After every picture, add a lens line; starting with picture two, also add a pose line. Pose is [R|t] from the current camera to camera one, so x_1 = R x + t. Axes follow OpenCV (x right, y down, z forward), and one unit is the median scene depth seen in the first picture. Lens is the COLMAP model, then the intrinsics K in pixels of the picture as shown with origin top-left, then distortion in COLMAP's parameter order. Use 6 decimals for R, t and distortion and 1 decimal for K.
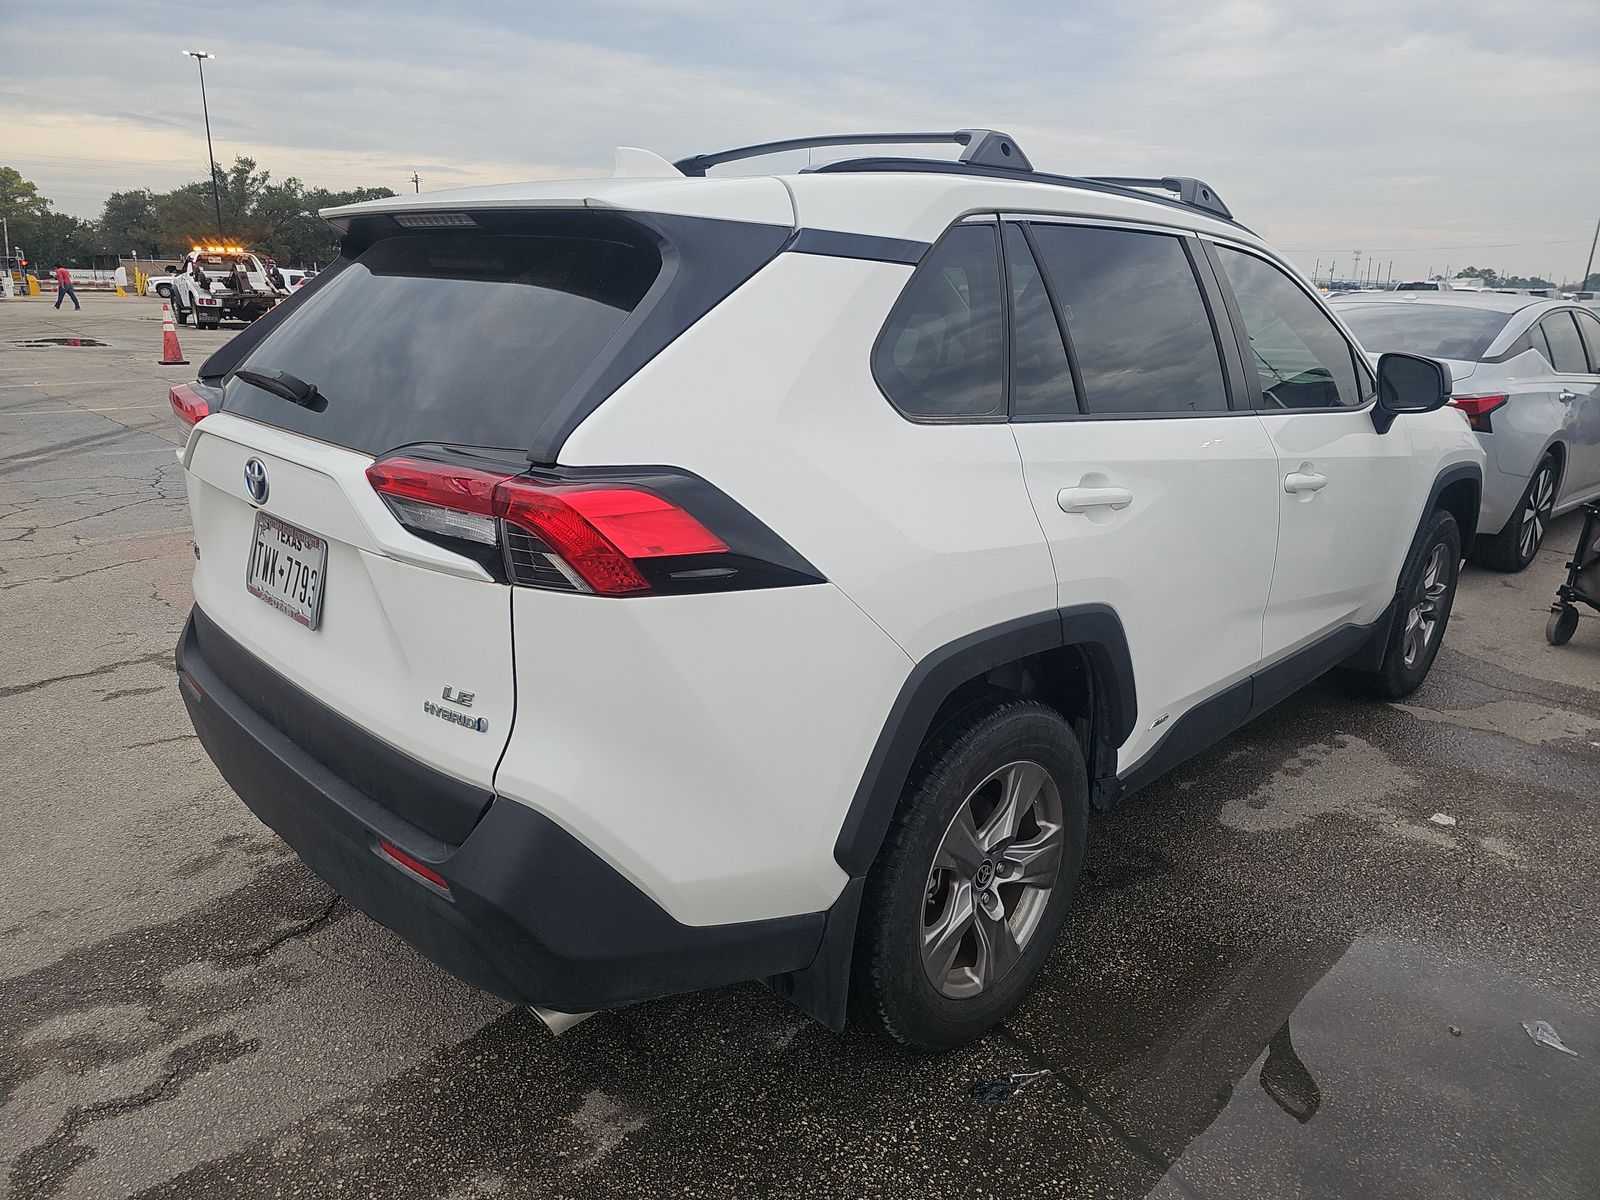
lens RADIAL K [[1103.4, 0, 798.7], [0, 1103.4, 604.6], [0, 0, 1]] dist [0.009756, -0.015537]
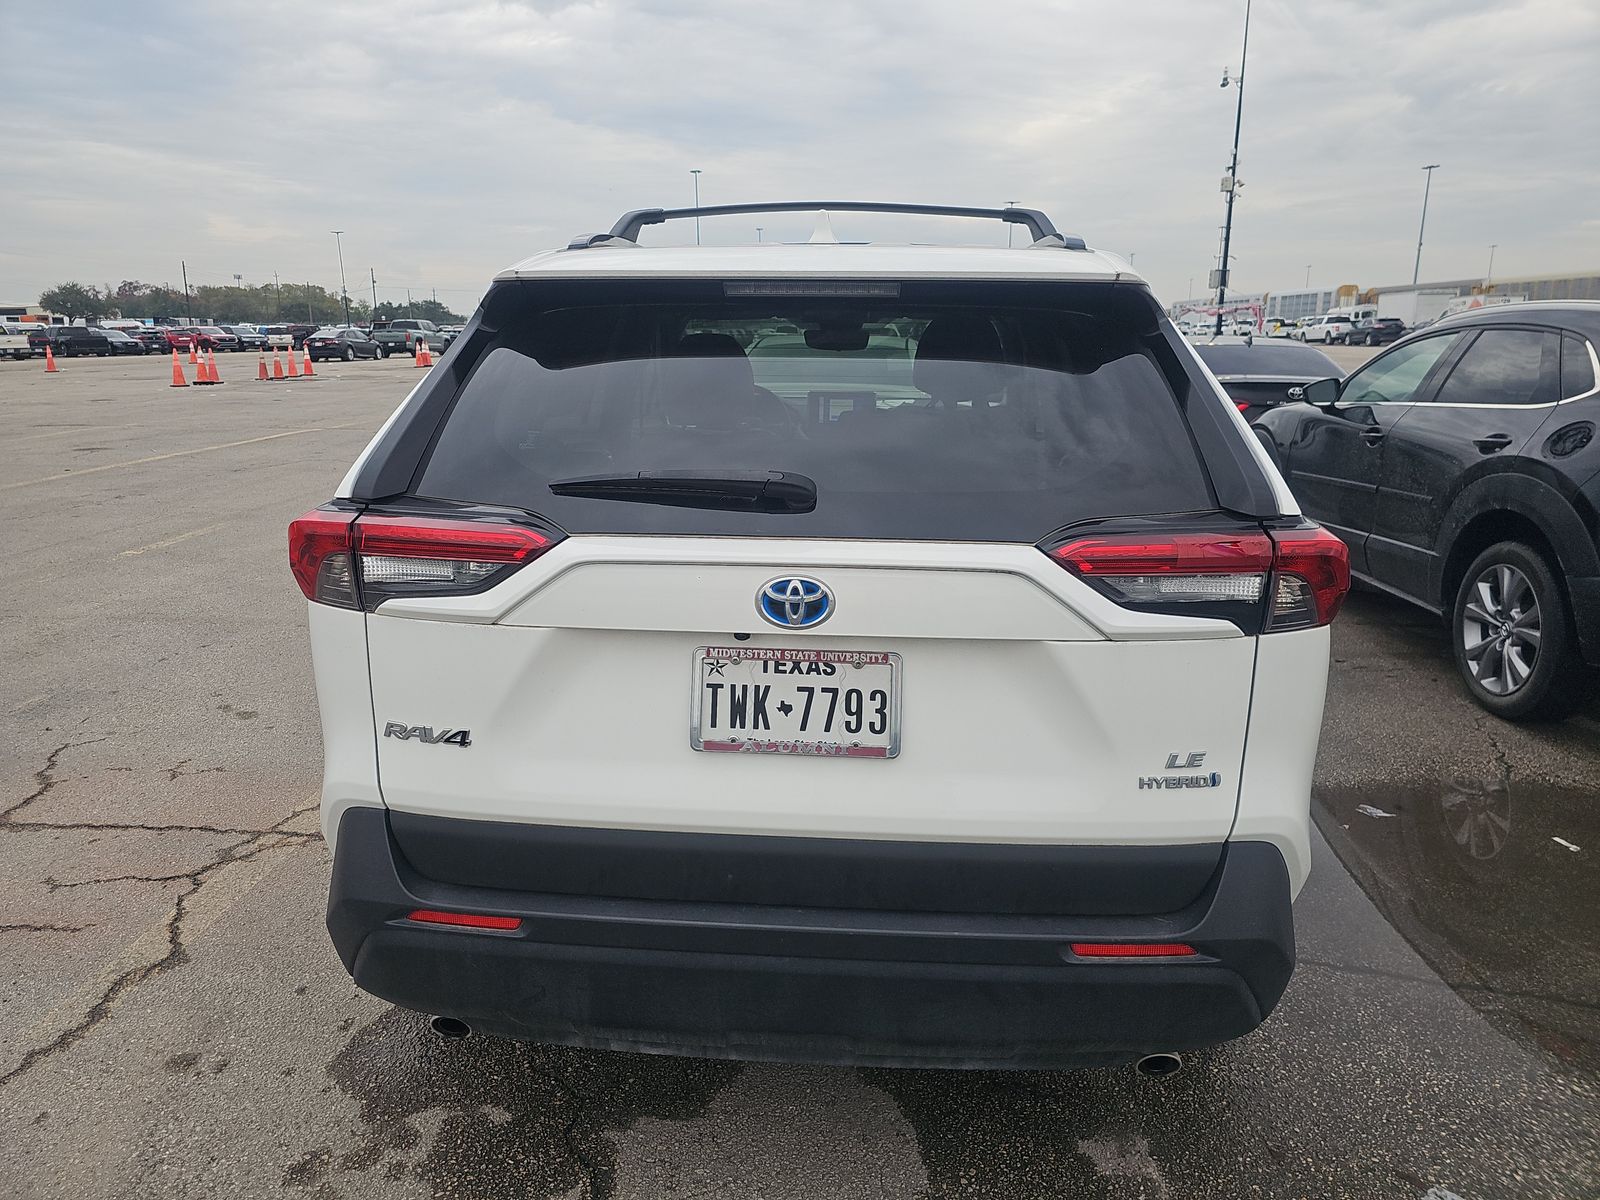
lens RADIAL K [[1103.4, 0, 799.9], [0, 1103.4, 593.2], [0, 0, 1]] dist [0.009756, -0.015537]
pose [[0.733053, -0.172241, 0.658002, -0.999078], [0.198197, 0.979515, 0.035599, -0.142331], [-0.650655, 0.104319, 0.752174, 0.378721]]
